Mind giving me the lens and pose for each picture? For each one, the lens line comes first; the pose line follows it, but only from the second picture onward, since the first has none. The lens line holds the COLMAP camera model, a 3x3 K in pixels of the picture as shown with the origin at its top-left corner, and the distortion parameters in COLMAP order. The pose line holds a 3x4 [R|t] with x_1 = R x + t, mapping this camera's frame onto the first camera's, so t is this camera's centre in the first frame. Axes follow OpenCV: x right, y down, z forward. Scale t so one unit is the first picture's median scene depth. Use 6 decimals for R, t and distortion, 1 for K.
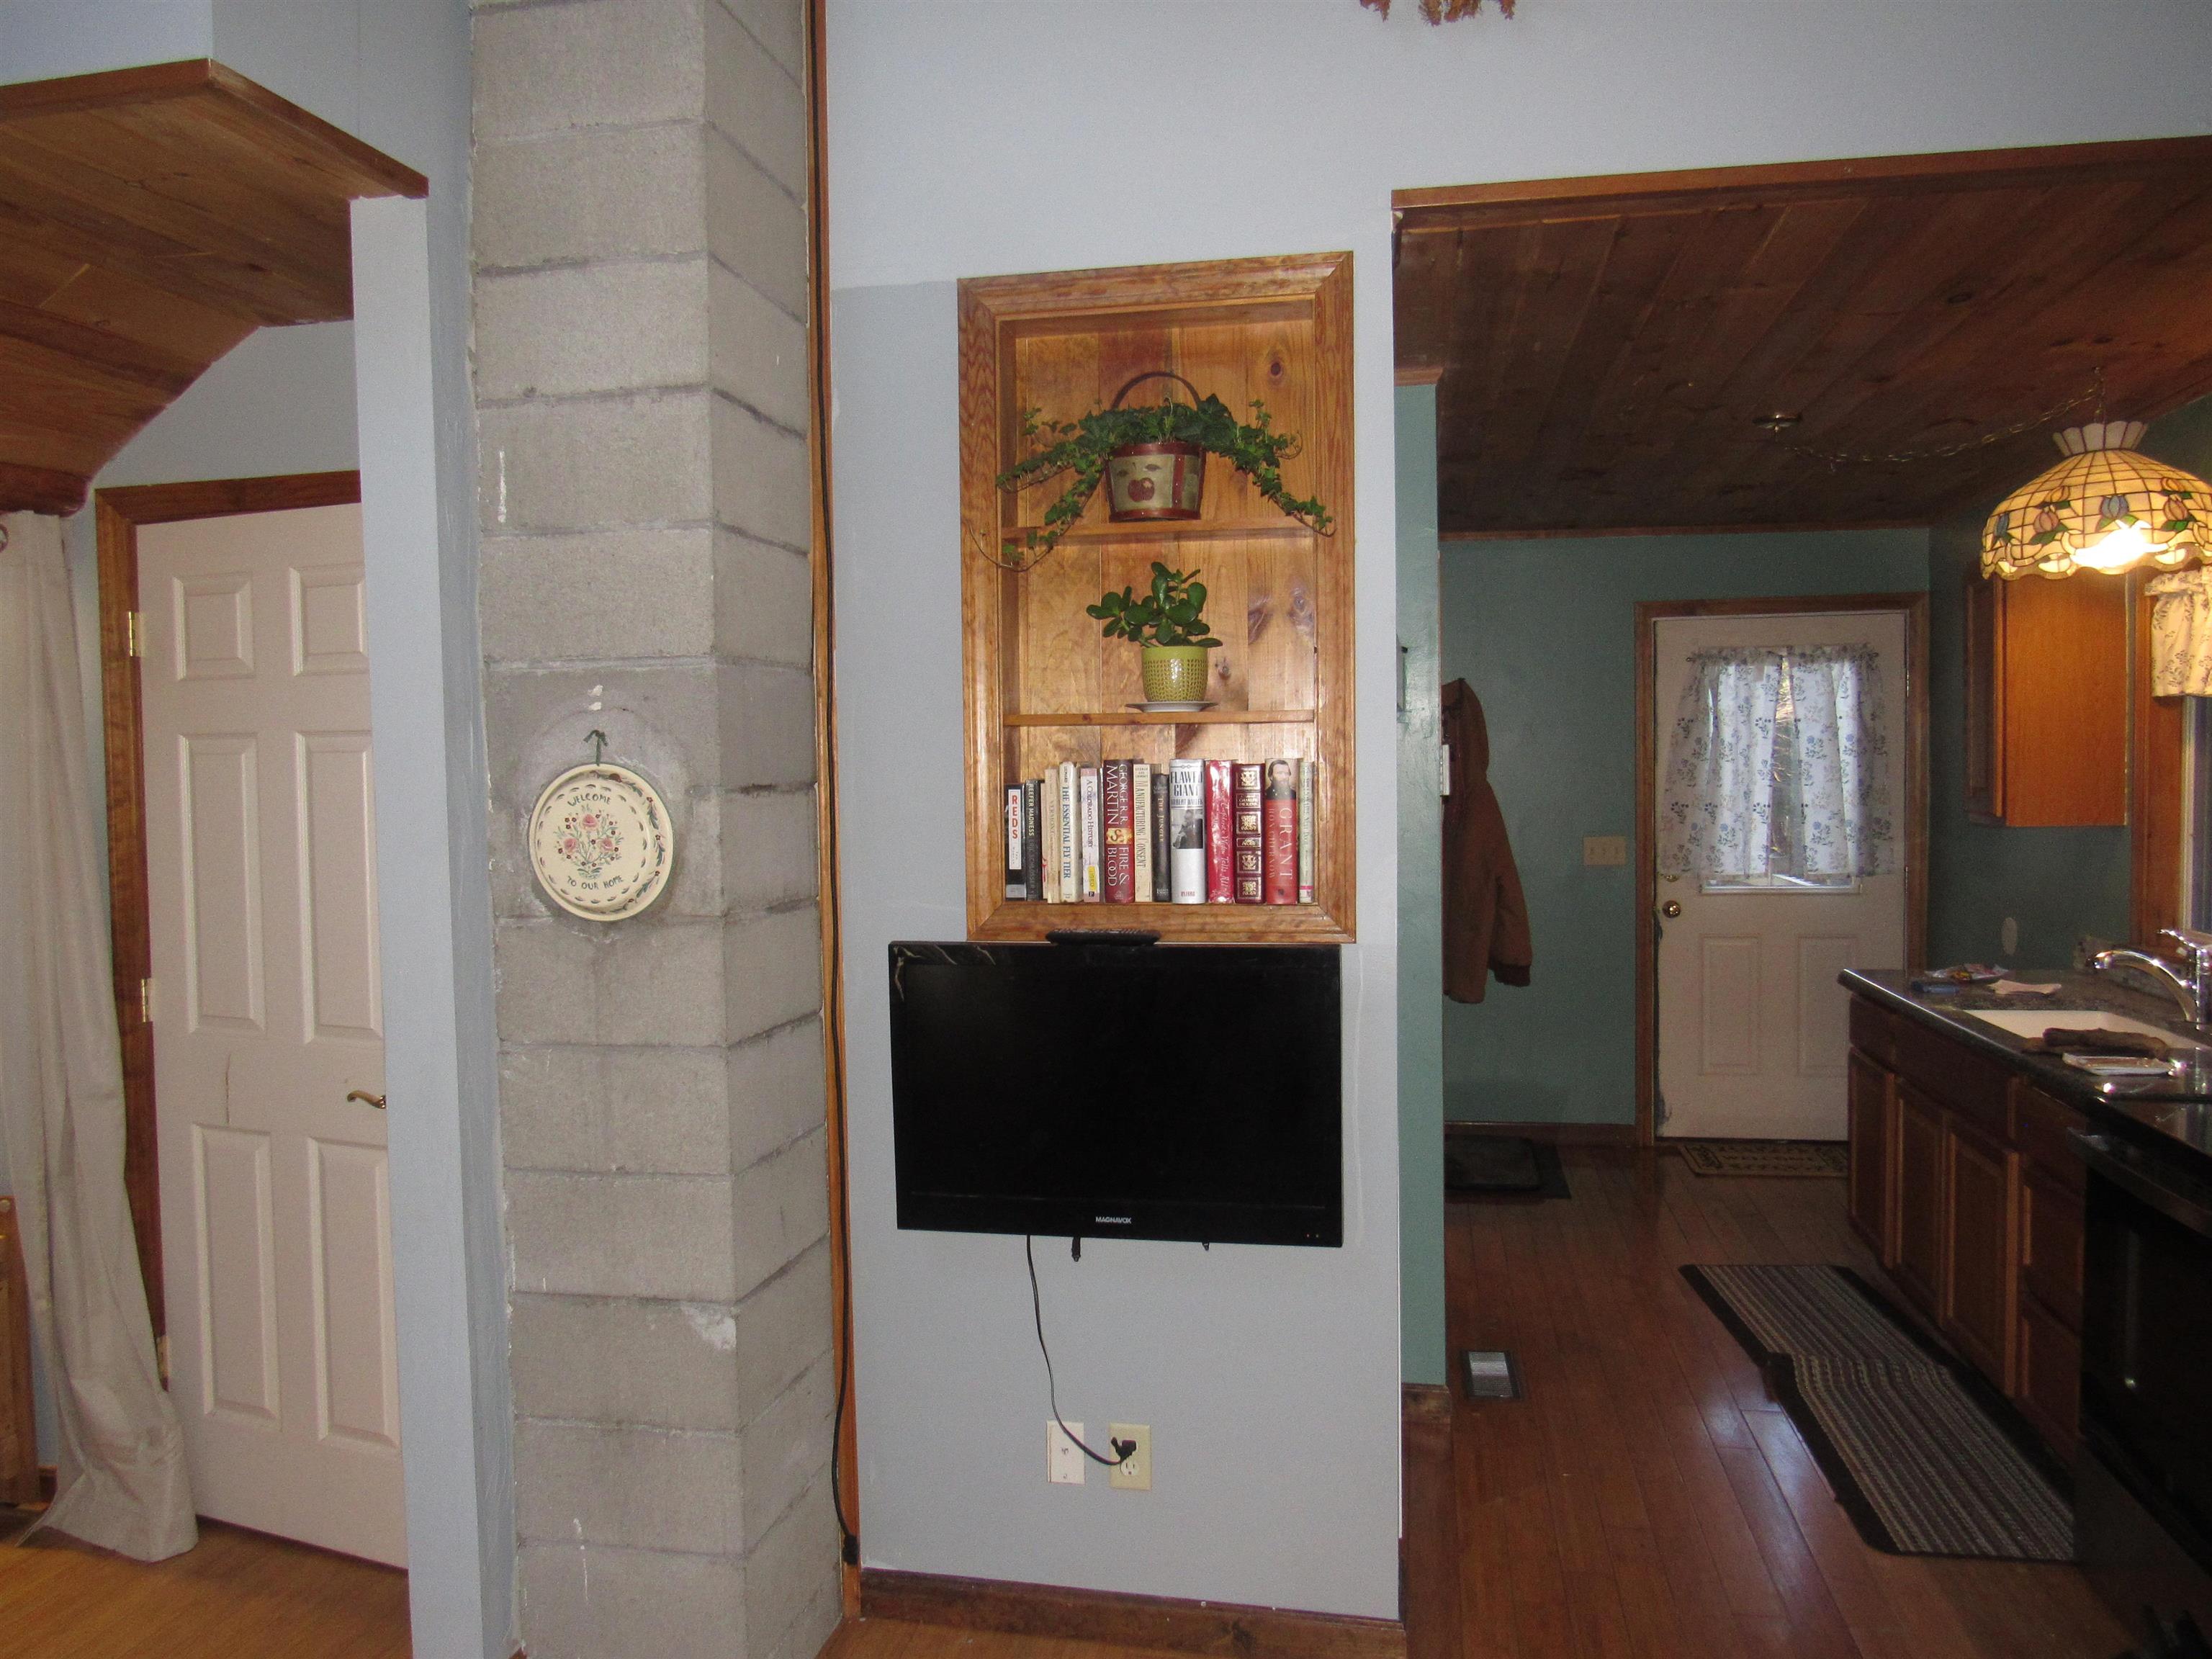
lens RADIAL K [[1592.0, 0, 1104.7], [0, 1592.0, 834.6], [0, 0, 1]] dist [-0.025568, 0.006489]
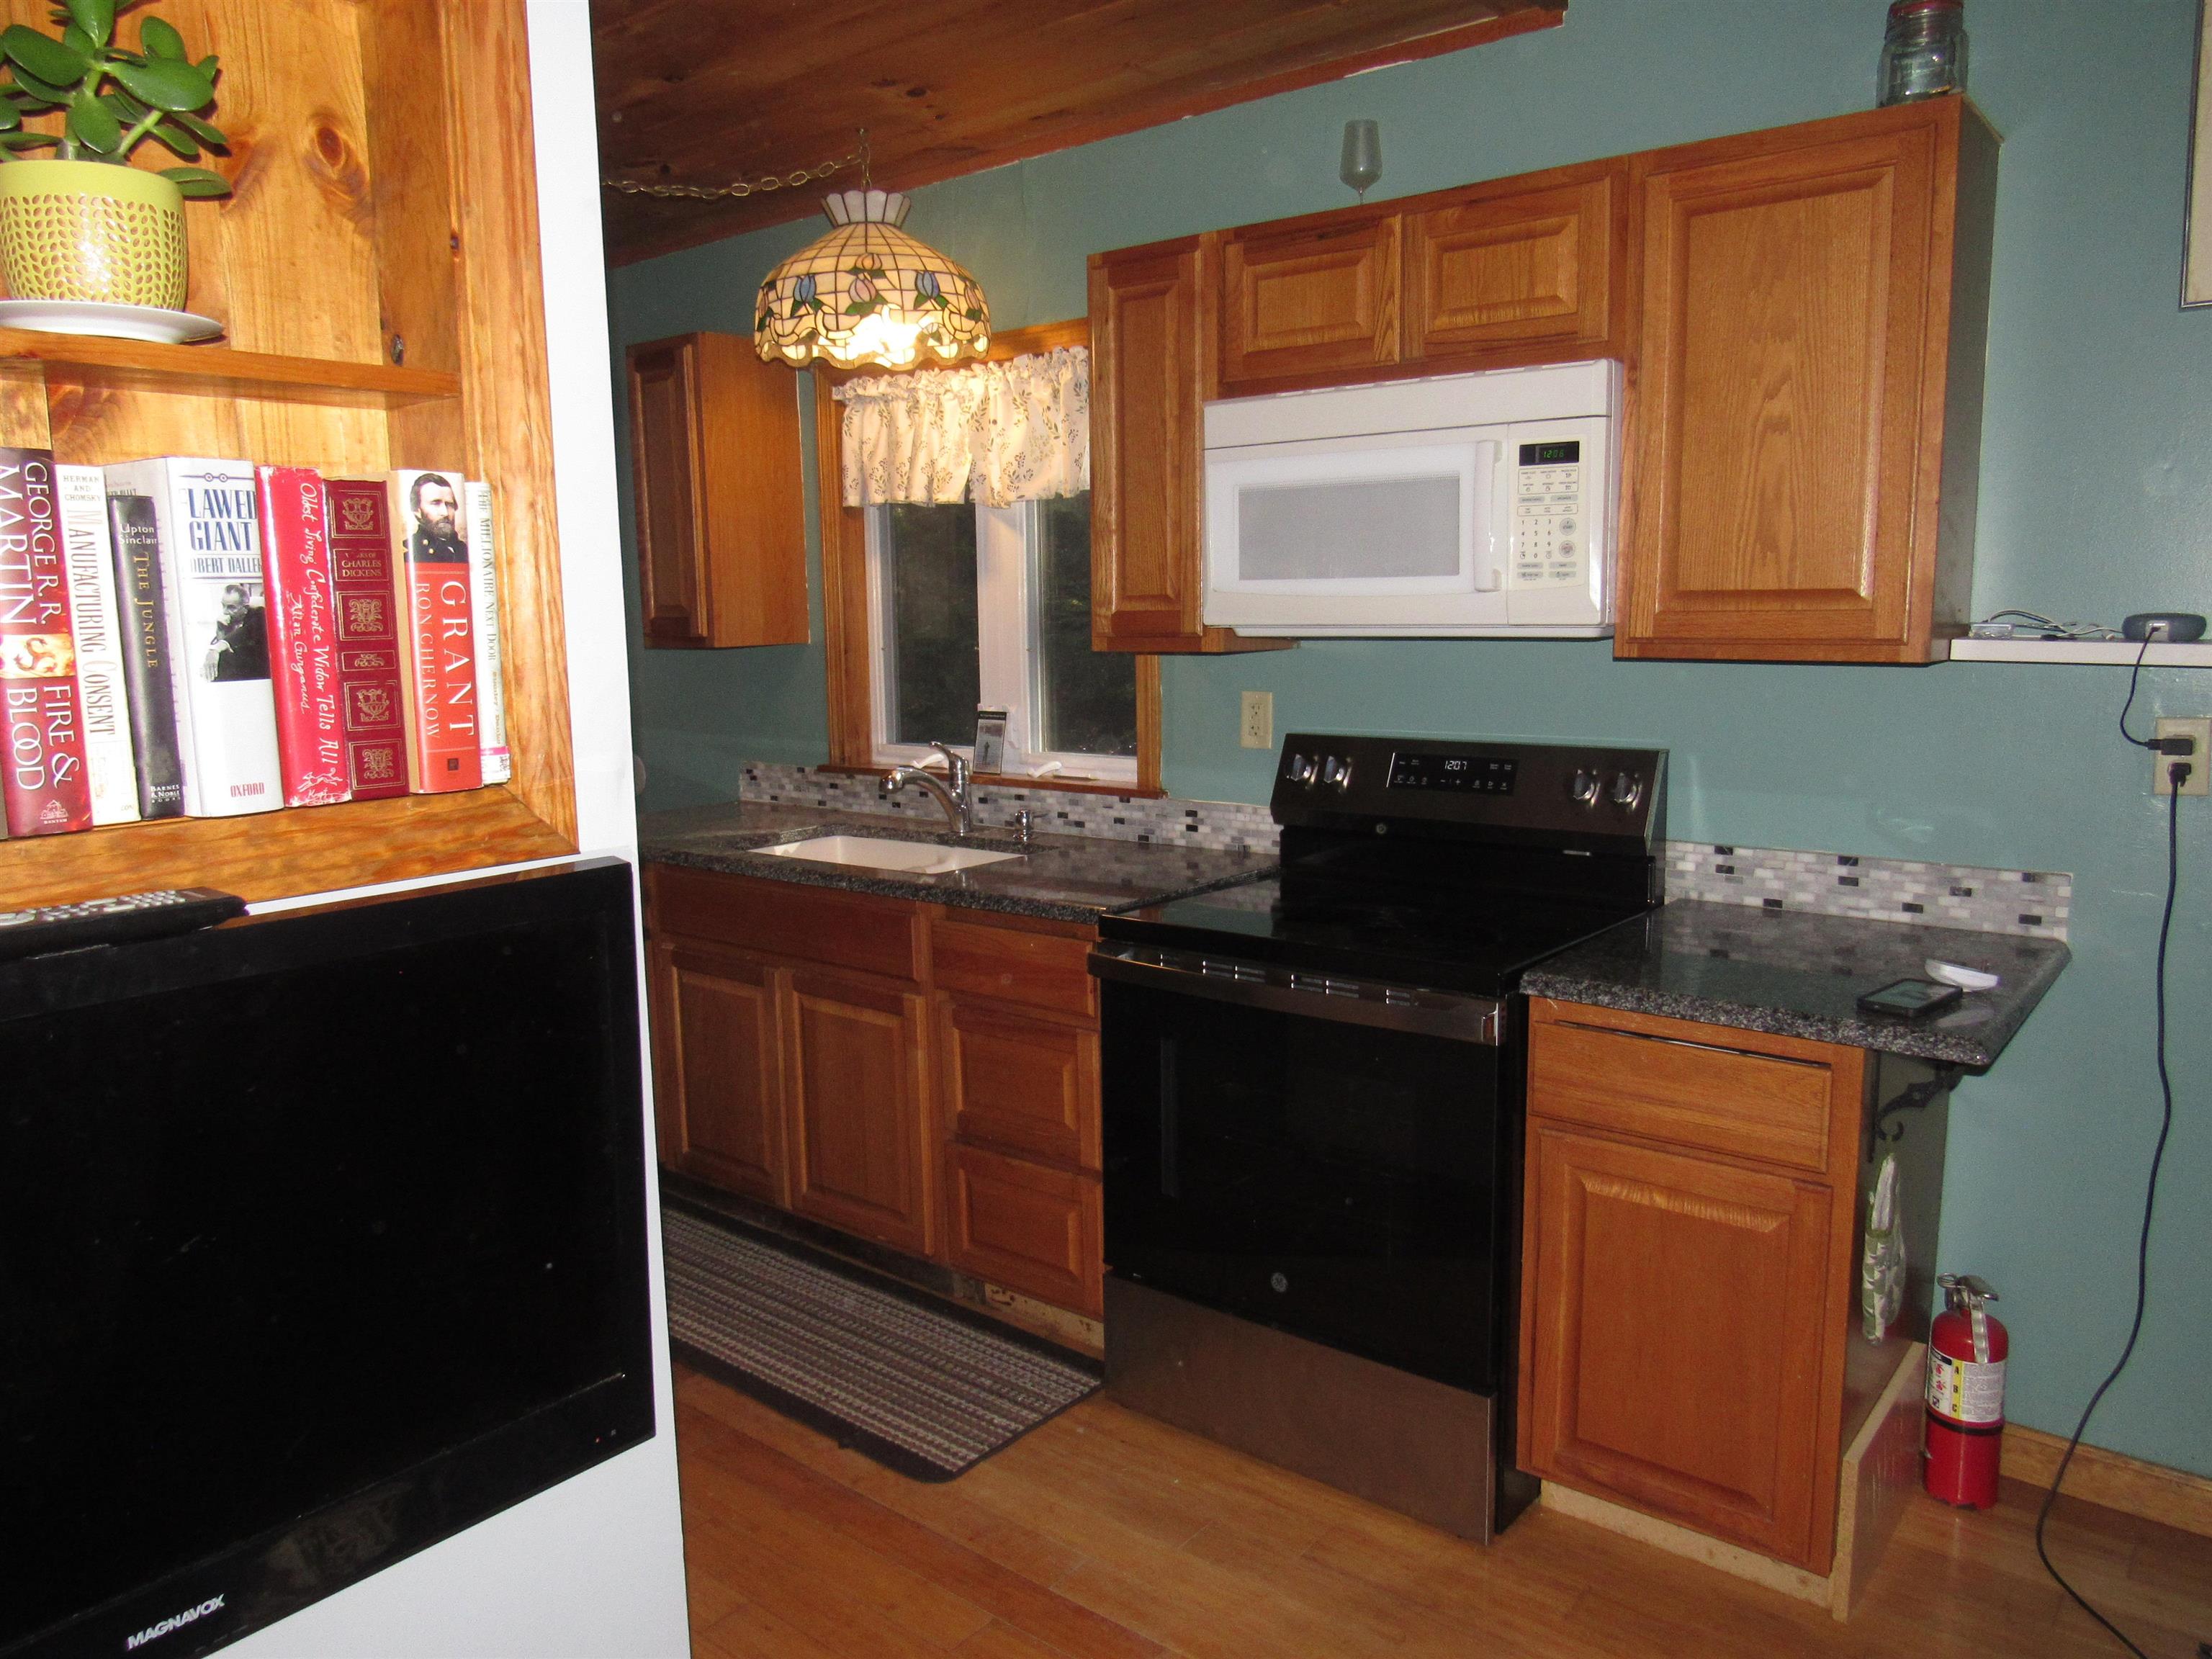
lens RADIAL K [[1592.0, 0, 1122.0], [0, 1592.0, 829.0], [0, 0, 1]] dist [-0.025568, 0.006489]
pose [[0.469461, -0.122121, 0.874467, -0.120250], [0.049865, 0.992475, 0.111831, 0.007455], [-0.881544, -0.008895, 0.472018, 0.357894]]
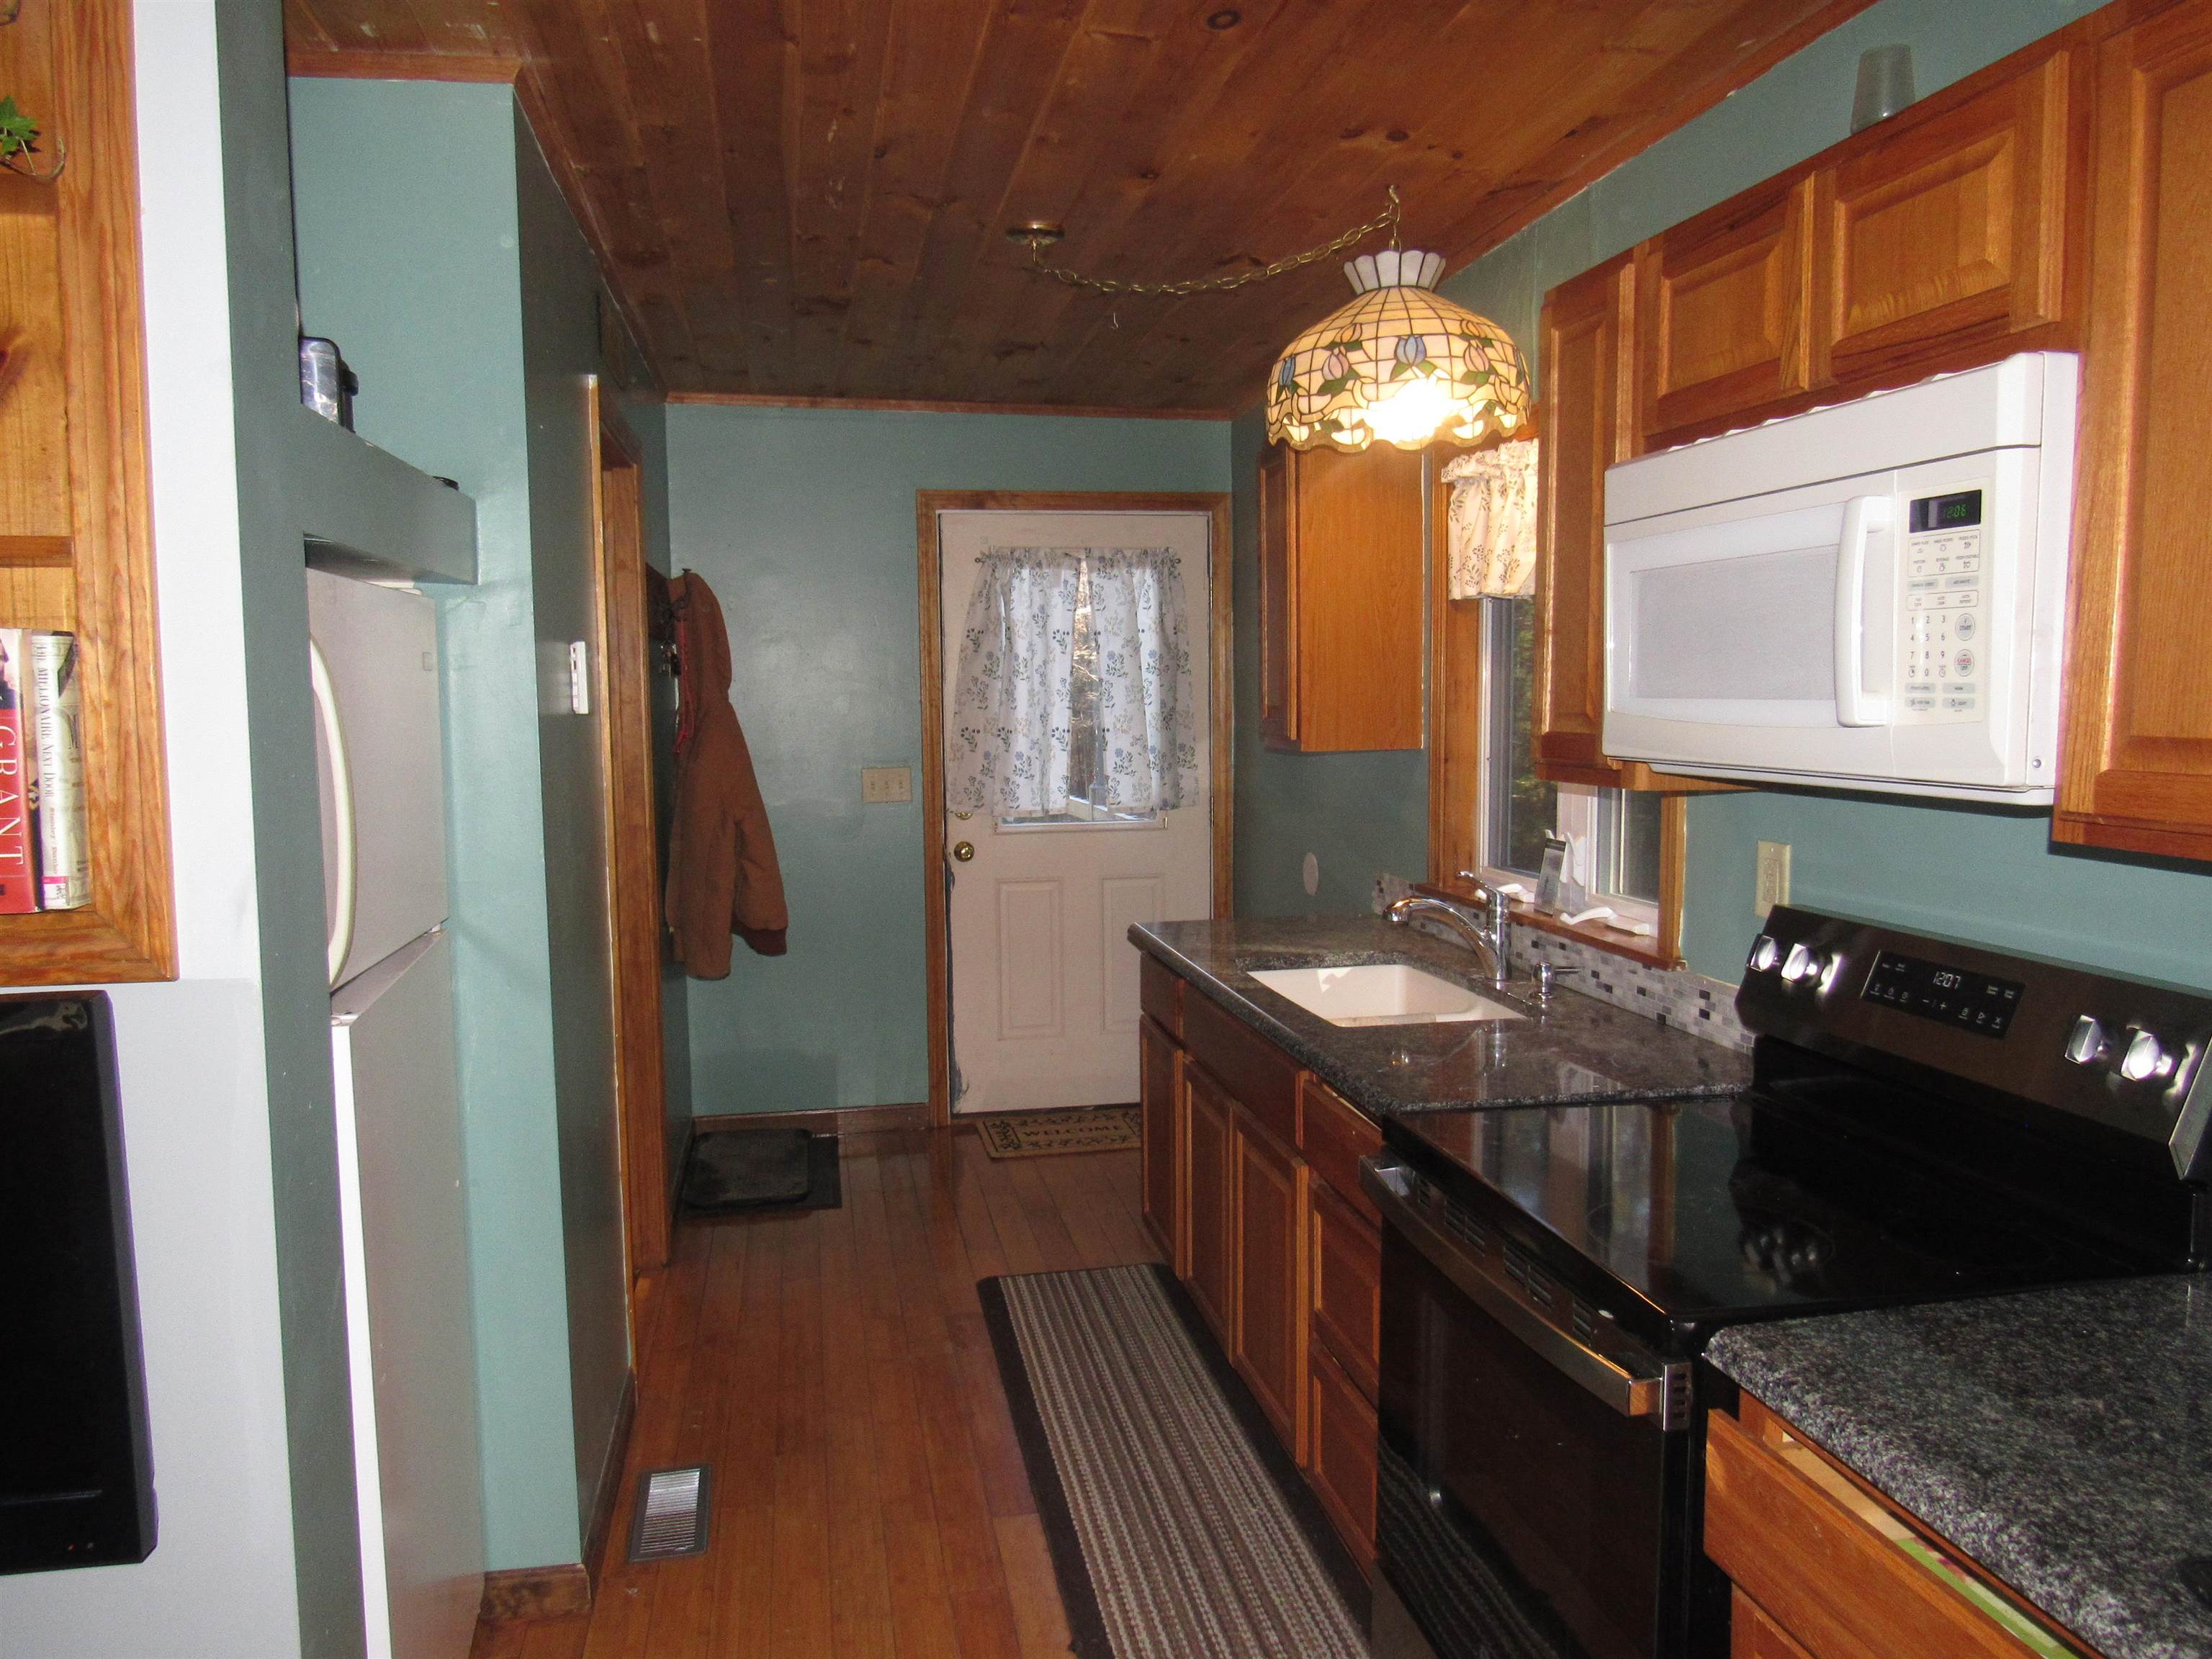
lens RADIAL K [[1592.0, 0, 1104.0], [0, 1592.0, 833.4], [0, 0, 1]] dist [-0.025568, 0.006489]
pose [[0.928672, -0.027557, 0.369877, 0.148584], [0.011964, 0.998943, 0.044387, -0.000309], [-0.370710, -0.036796, 0.928020, 0.233550]]
